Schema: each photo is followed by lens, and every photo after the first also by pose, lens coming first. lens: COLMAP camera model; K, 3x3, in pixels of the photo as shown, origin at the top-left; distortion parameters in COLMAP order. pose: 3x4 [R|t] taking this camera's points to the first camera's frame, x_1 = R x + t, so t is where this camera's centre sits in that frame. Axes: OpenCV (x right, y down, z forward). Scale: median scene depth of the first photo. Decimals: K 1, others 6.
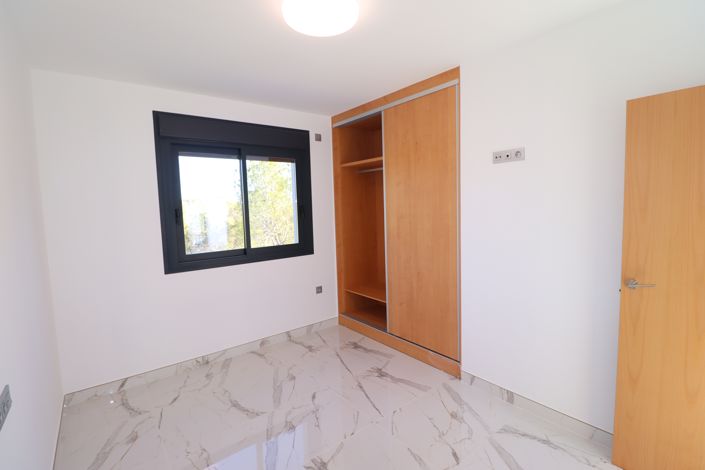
lens RADIAL K [[328.8, 0, 352.5], [0, 328.8, 235.0], [0, 0, 1]] dist [-0.001456, -0.000345]
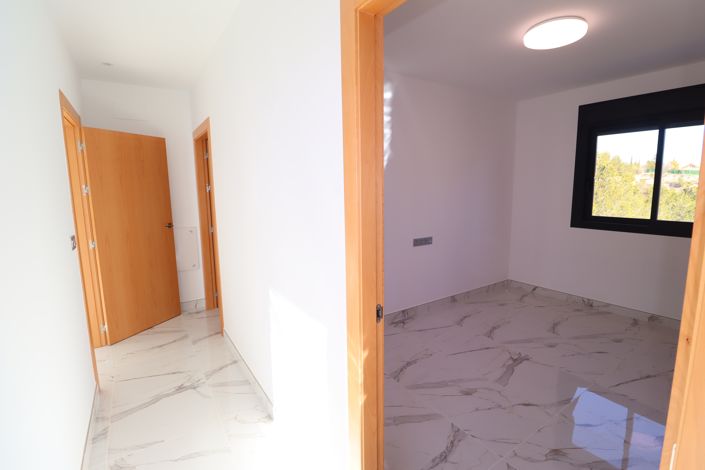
lens RADIAL K [[328.8, 0, 352.5], [0, 328.8, 235.0], [0, 0, 1]] dist [-0.001456, -0.000345]
pose [[-0.075819, 0.177328, -0.981227, 0.806643], [-0.080949, 0.979717, 0.183310, -0.023615], [0.993830, 0.093328, -0.059927, 0.170858]]
